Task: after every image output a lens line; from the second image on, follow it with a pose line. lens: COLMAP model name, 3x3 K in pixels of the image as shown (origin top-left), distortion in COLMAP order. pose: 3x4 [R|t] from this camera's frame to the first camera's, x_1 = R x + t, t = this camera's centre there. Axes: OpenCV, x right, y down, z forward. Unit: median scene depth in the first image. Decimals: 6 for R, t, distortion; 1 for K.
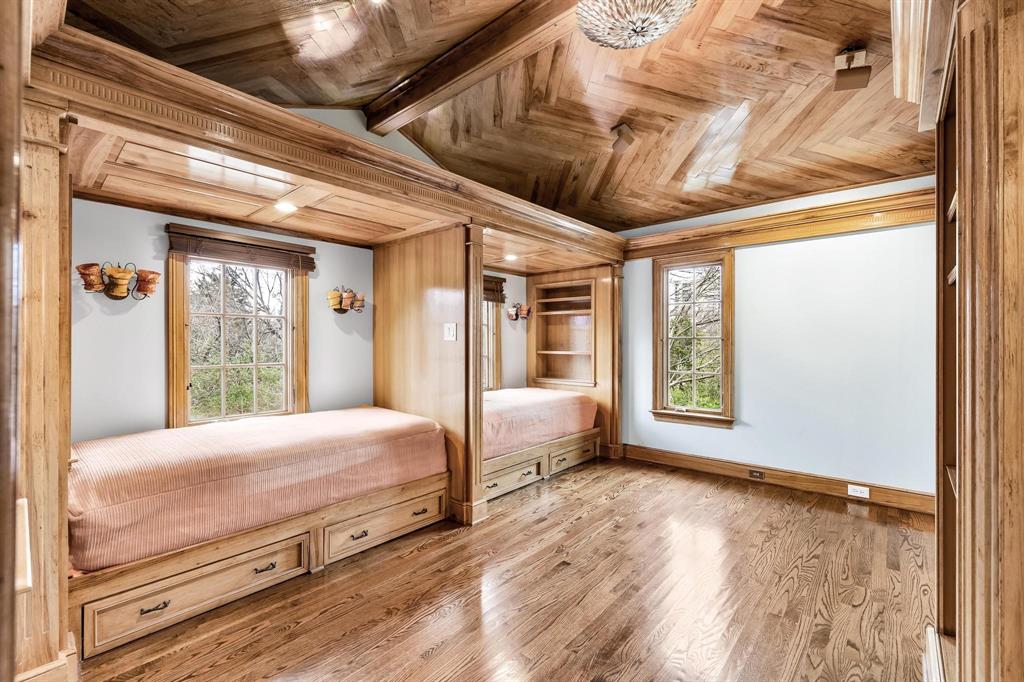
lens RADIAL K [[434.2, 0, 504.9], [0, 434.2, 340.4], [0, 0, 1]] dist [-0.000805, -0.000035]
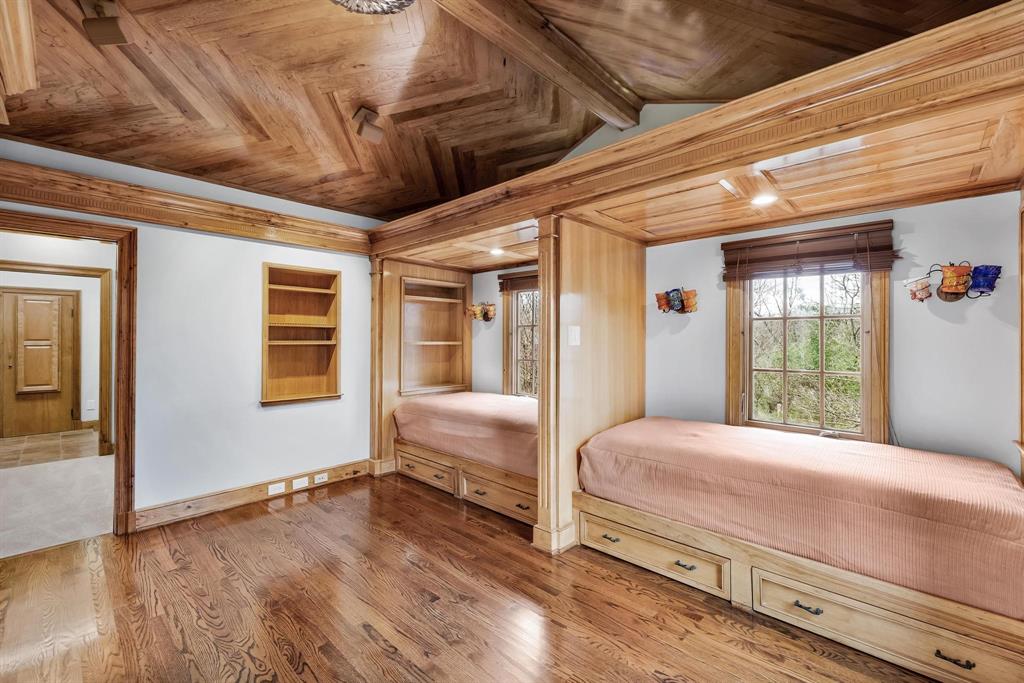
lens RADIAL K [[434.2, 0, 504.8], [0, 434.2, 342.7], [0, 0, 1]] dist [-0.000805, -0.000035]
pose [[-0.047274, -0.012473, -0.998804, 0.879664], [-0.012479, 0.999851, -0.011896, 0.016197], [0.998804, 0.011902, -0.047423, 1.039569]]
